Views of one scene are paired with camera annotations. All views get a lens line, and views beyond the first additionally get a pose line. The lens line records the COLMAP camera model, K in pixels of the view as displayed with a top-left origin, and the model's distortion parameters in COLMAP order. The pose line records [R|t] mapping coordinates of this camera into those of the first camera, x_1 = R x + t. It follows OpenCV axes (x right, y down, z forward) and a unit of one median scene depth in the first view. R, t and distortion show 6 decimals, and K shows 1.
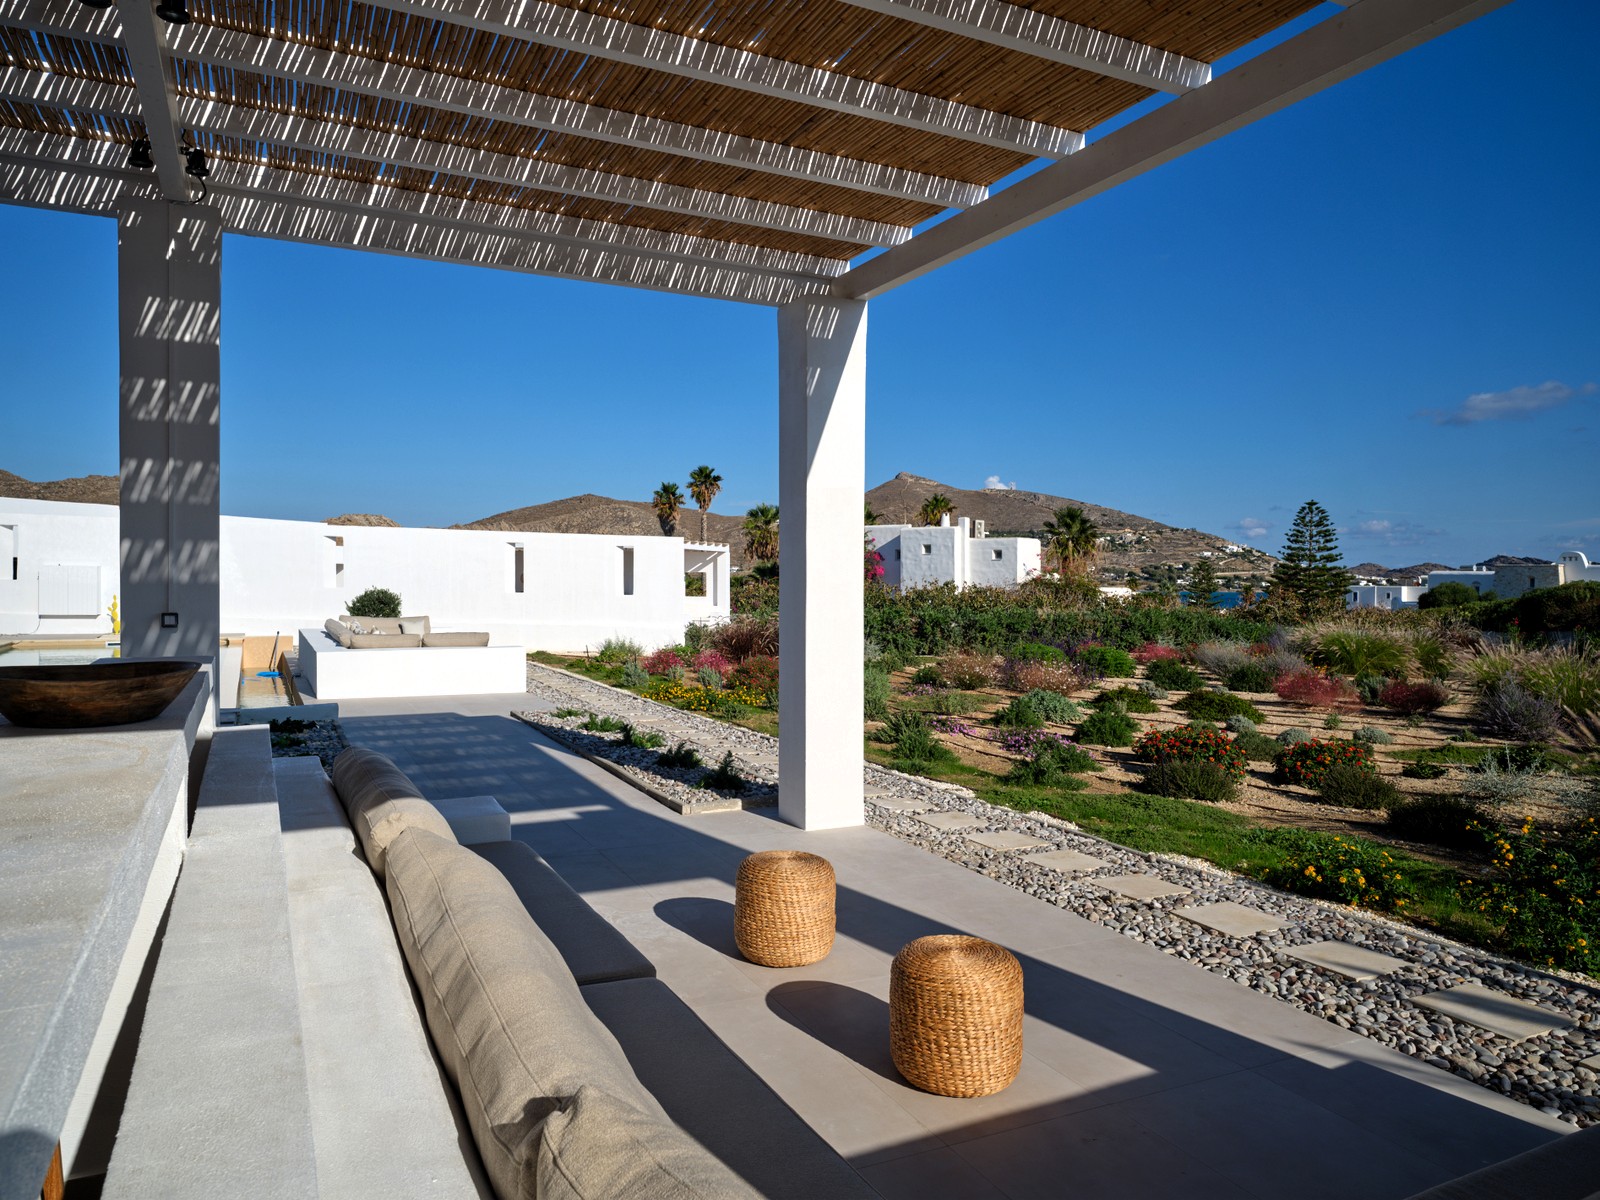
lens RADIAL K [[1077.8, 0, 800.1], [0, 1077.8, 592.8], [0, 0, 1]] dist [0.004882, -0.000157]
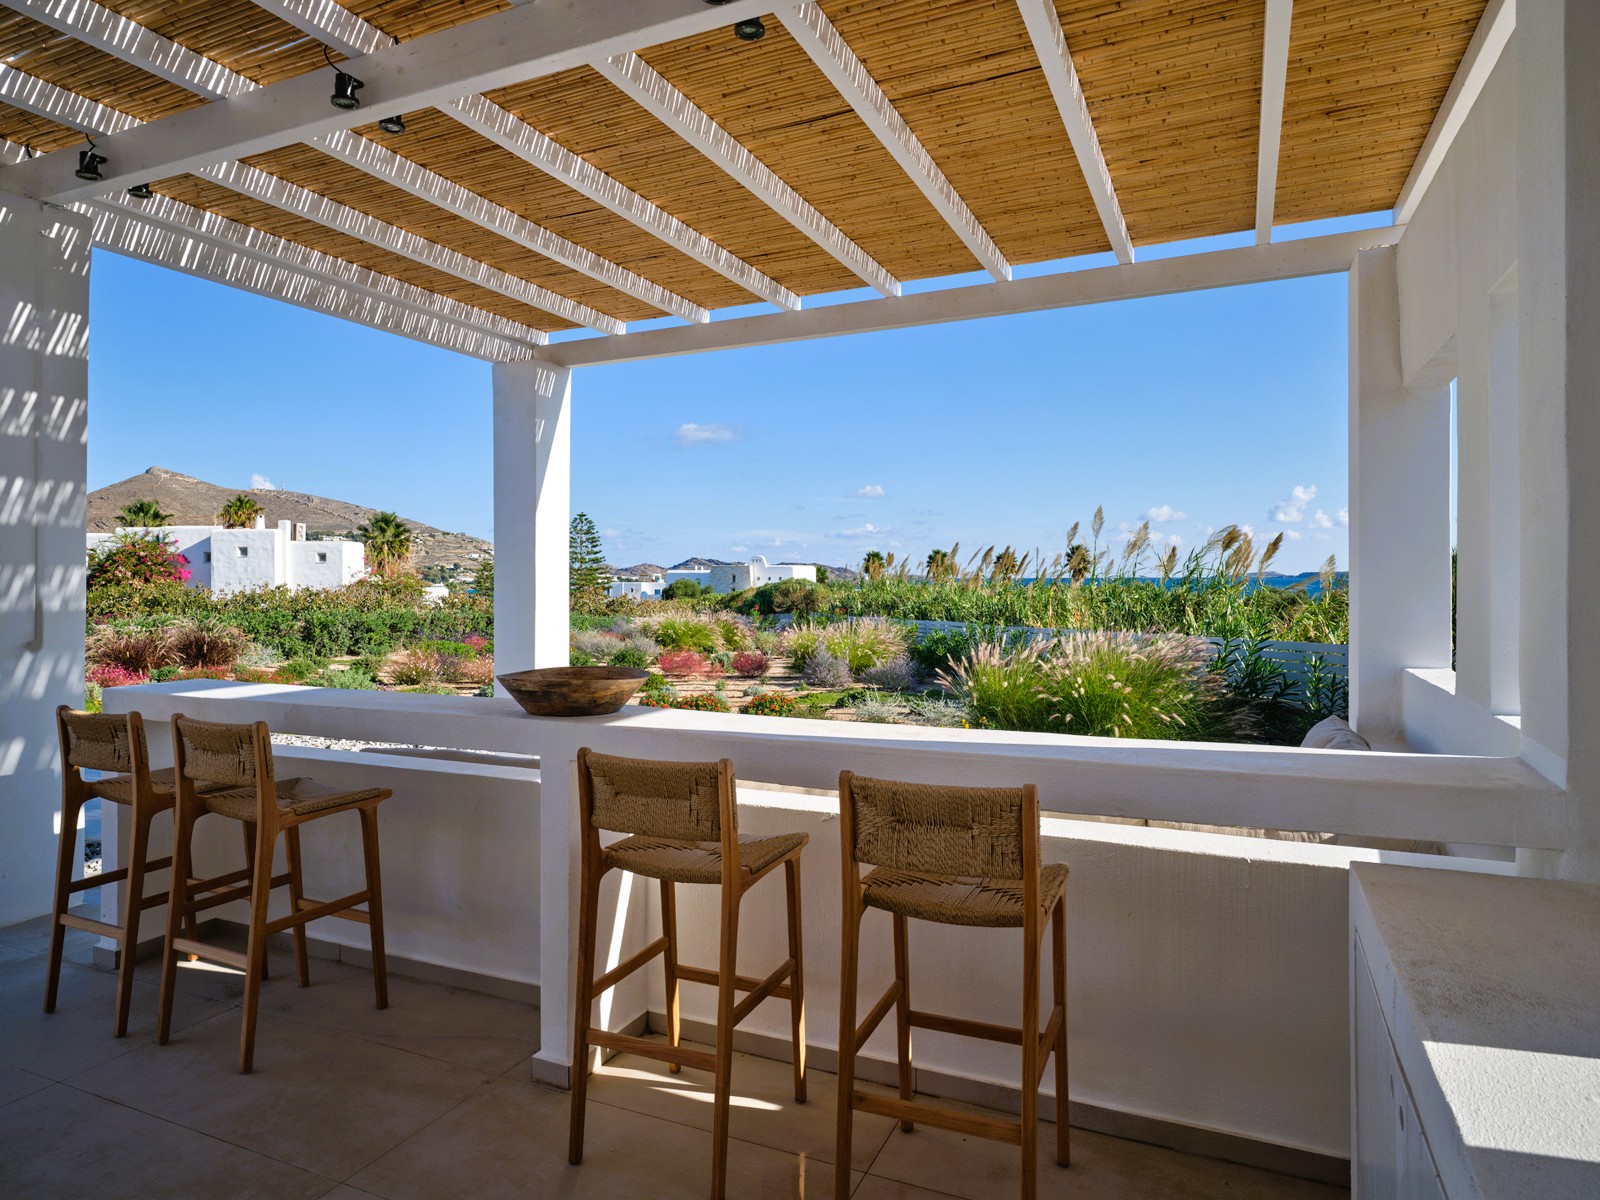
lens RADIAL K [[971.0, 0, 798.7], [0, 971.0, 594.1], [0, 0, 1]] dist [0.006652, 0.003631]
pose [[0.779923, -0.021424, 0.625508, -0.463965], [0.019232, 0.999762, 0.010263, -0.015468], [-0.625580, 0.004025, 0.780150, -0.051248]]
